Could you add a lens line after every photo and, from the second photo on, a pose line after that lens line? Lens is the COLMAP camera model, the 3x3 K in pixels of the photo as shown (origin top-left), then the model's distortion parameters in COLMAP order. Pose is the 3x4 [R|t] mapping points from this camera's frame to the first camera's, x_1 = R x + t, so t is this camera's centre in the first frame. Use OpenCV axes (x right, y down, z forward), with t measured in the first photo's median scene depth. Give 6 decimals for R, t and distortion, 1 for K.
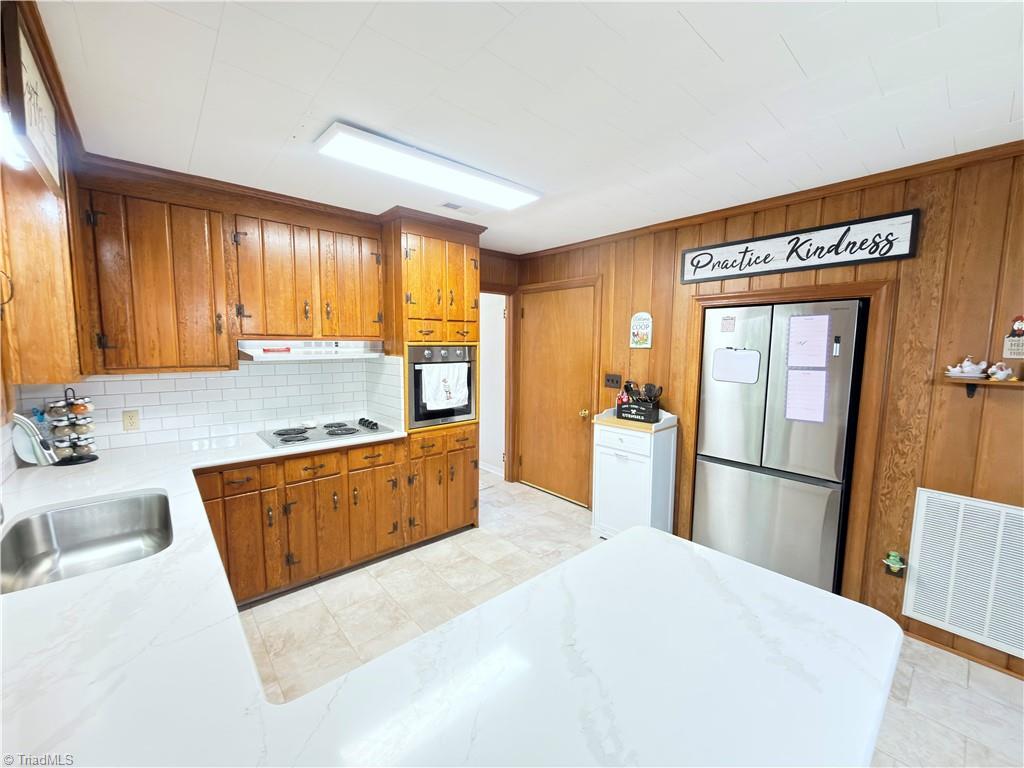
lens RADIAL K [[409.0, 0, 510.7], [0, 409.0, 385.1], [0, 0, 1]] dist [0.000500, -0.000178]
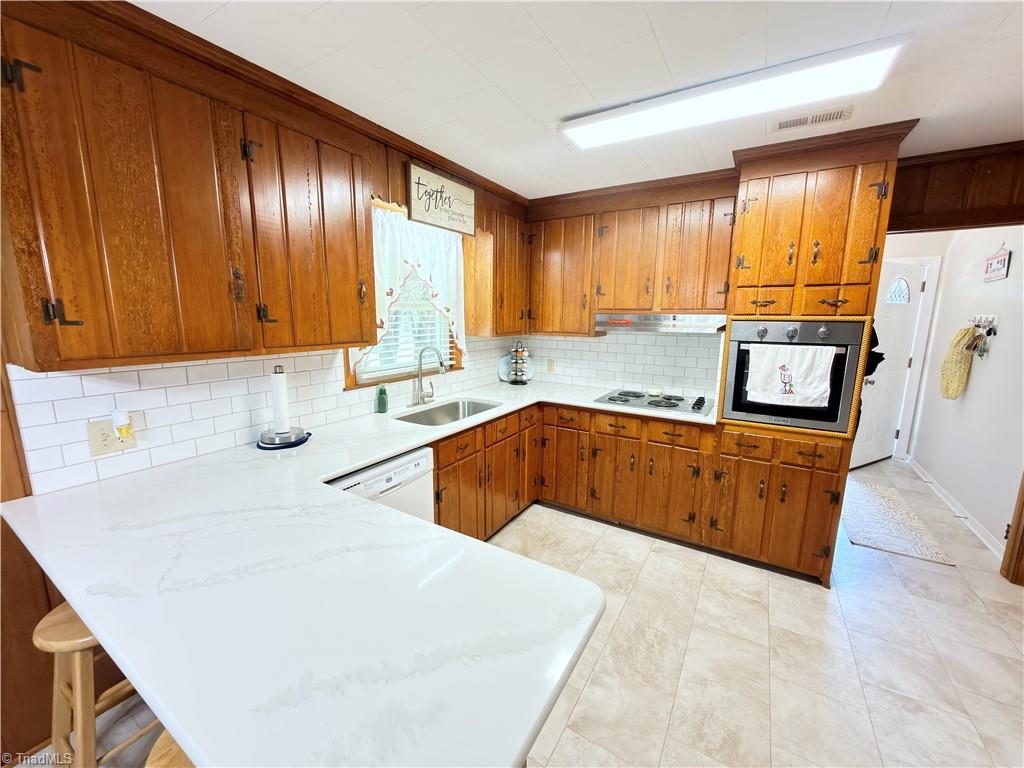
lens RADIAL K [[409.0, 0, 510.7], [0, 409.0, 385.1], [0, 0, 1]] dist [0.000500, -0.000178]
pose [[0.295518, 0.161165, -0.941645, 0.430467], [-0.104534, 0.985204, 0.135814, -0.031132], [0.949601, 0.058298, 0.307993, 0.319217]]
